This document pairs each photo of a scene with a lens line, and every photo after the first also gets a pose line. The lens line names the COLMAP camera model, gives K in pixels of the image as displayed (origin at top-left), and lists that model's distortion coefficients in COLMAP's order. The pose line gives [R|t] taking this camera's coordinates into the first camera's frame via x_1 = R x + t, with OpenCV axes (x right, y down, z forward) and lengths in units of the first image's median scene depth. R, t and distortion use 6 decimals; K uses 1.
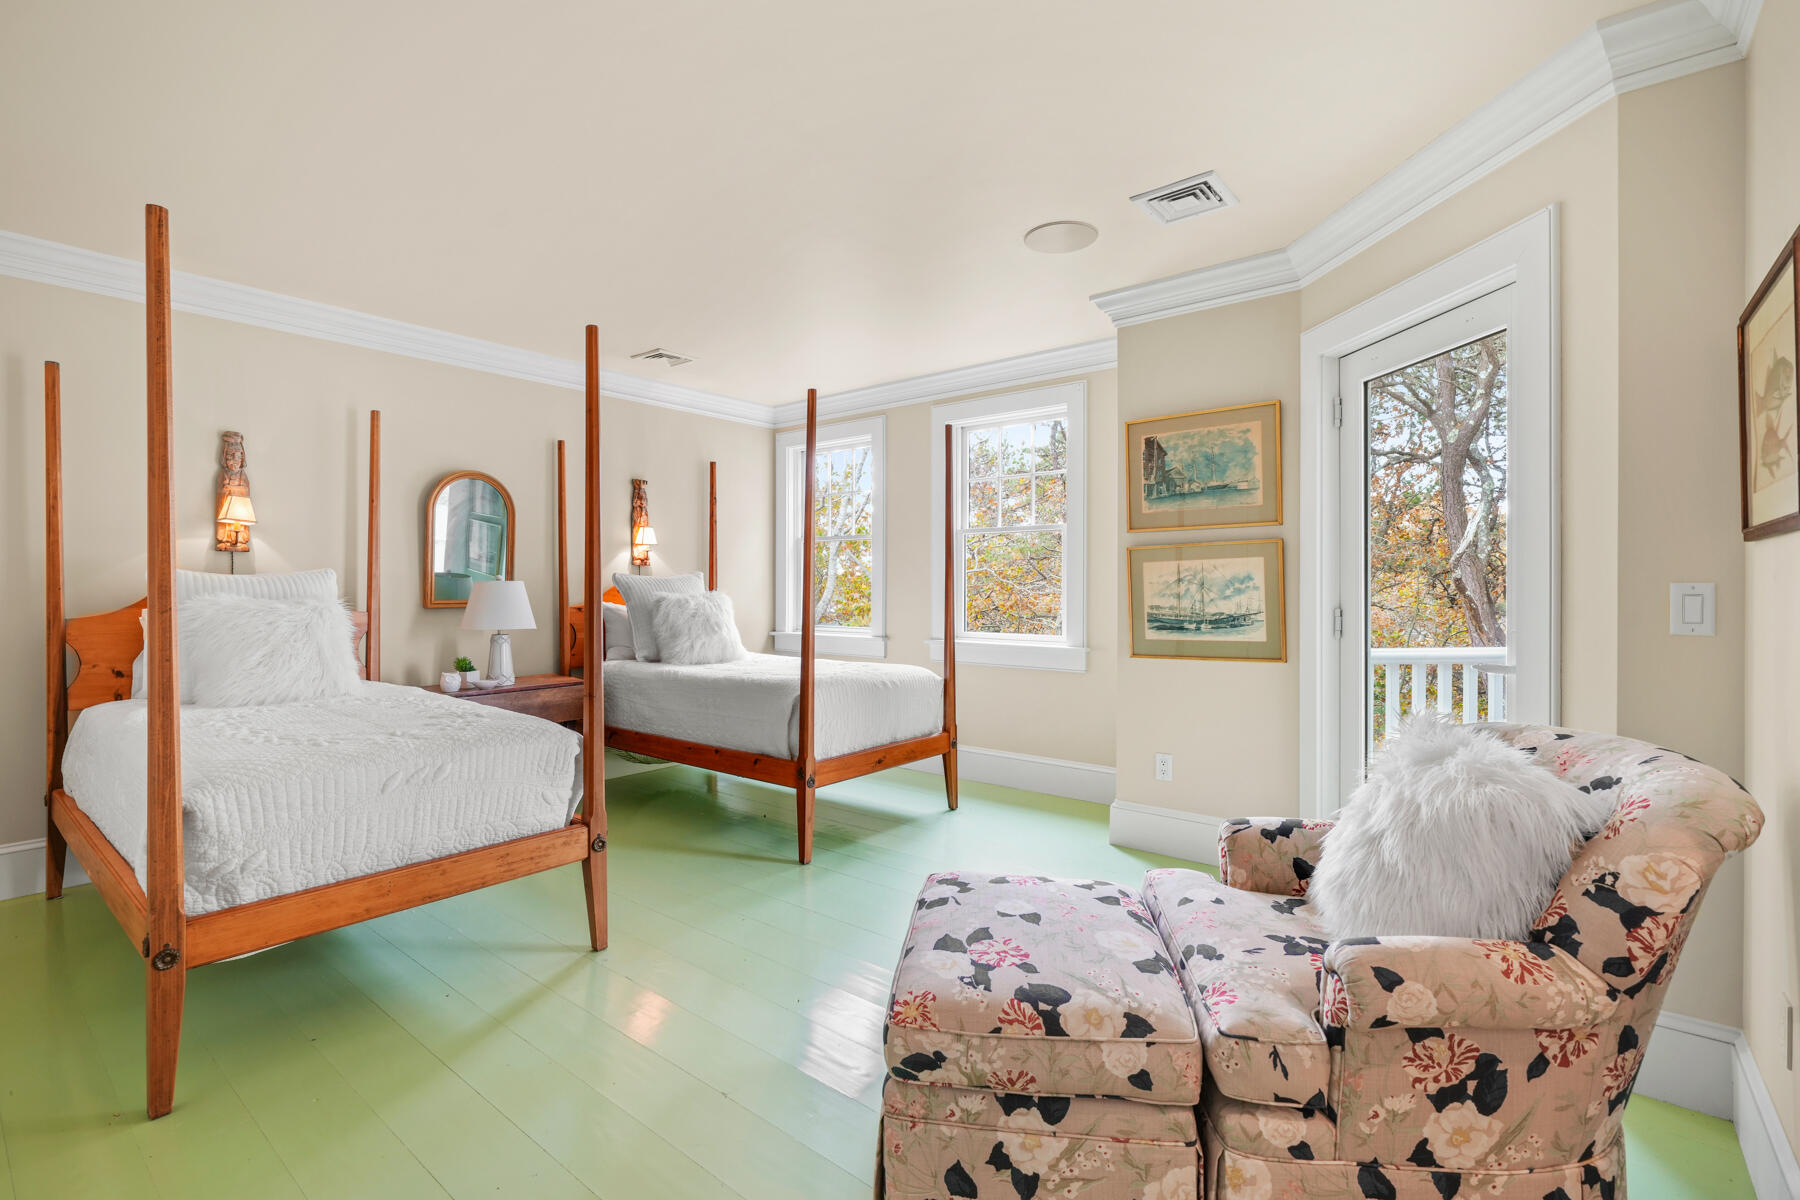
lens RADIAL K [[804.4, 0, 905.7], [0, 804.4, 590.9], [0, 0, 1]] dist [0.000766, 0.000268]
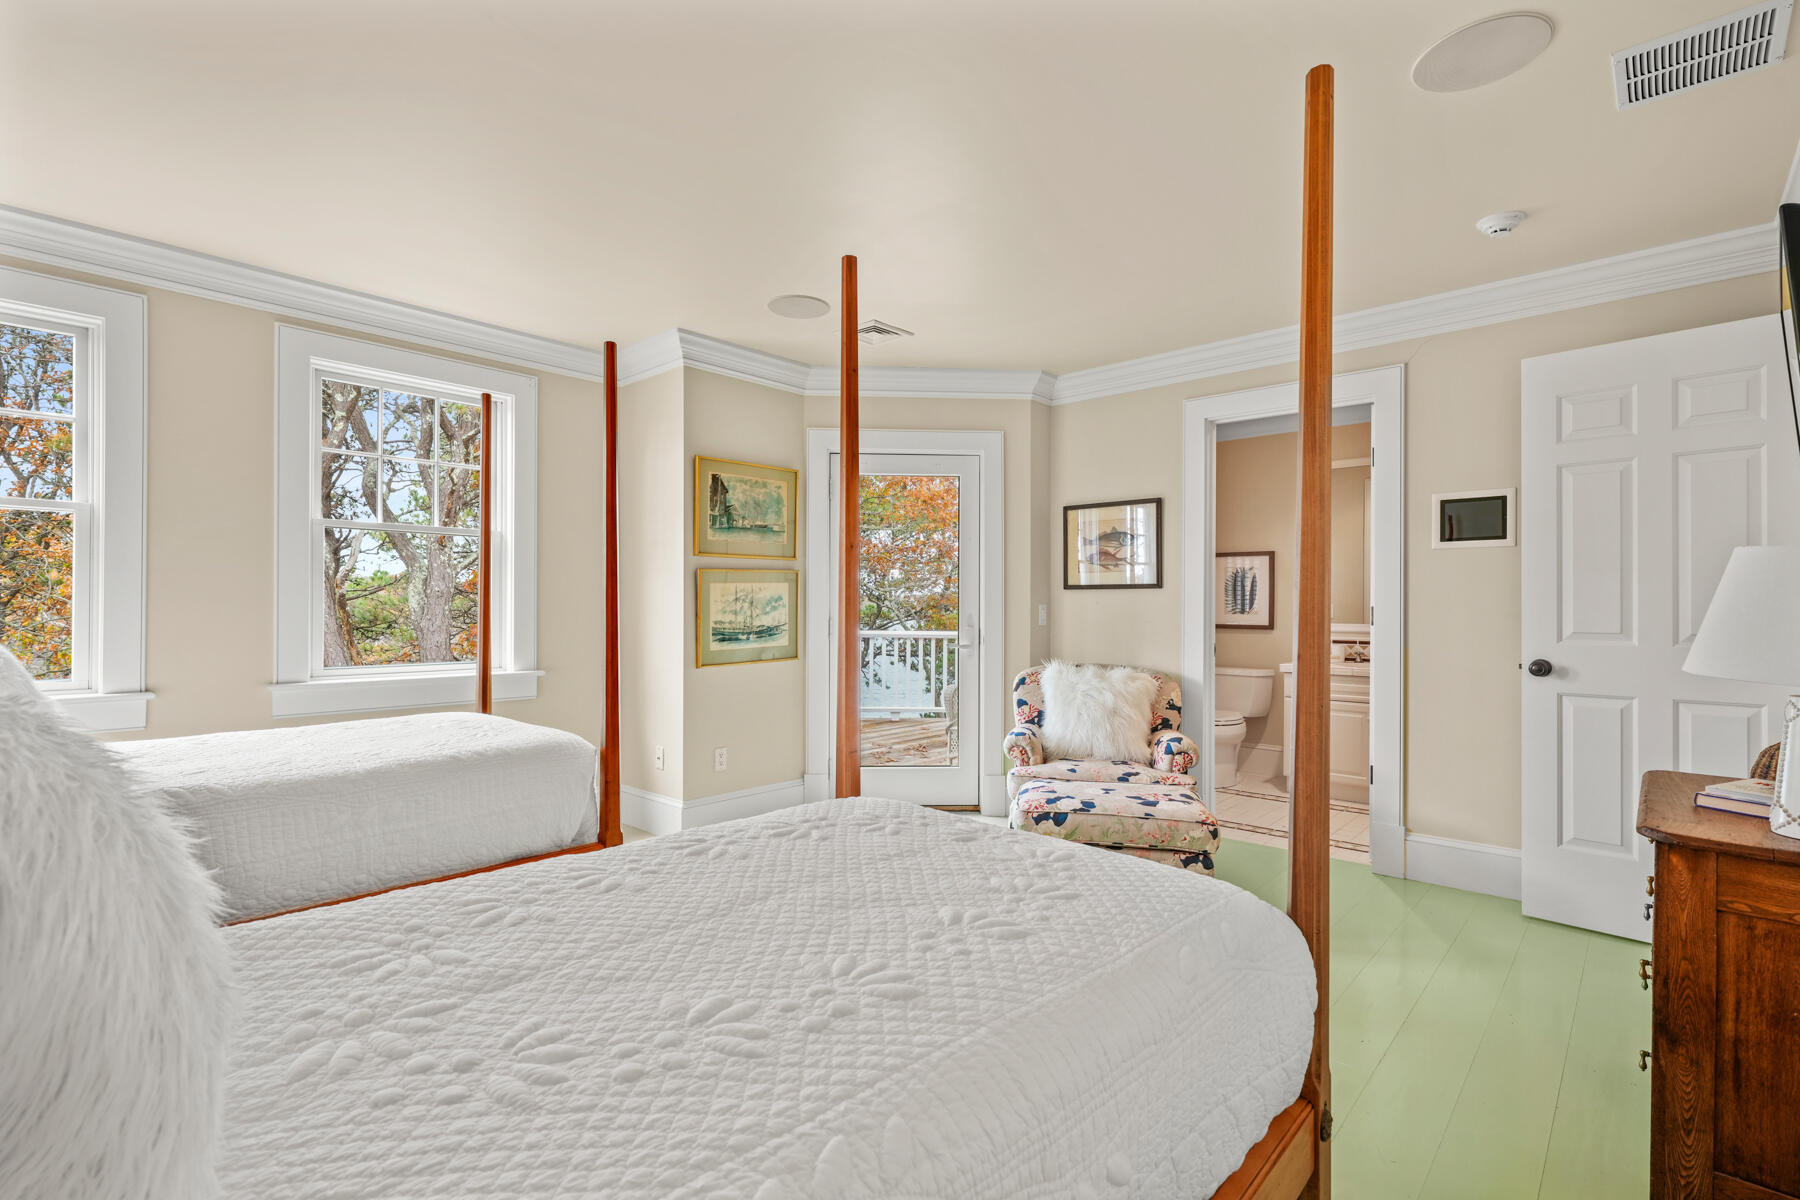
lens RADIAL K [[819.7, 0, 900.0], [0, 819.7, 600.0], [0, 0, 1]] dist [0.000216, 0.000853]
pose [[0.058251, 0.004034, 0.998294, -0.869945], [-0.001331, 0.999991, -0.003964, -0.007607], [-0.998301, -0.001098, 0.058256, 0.687716]]
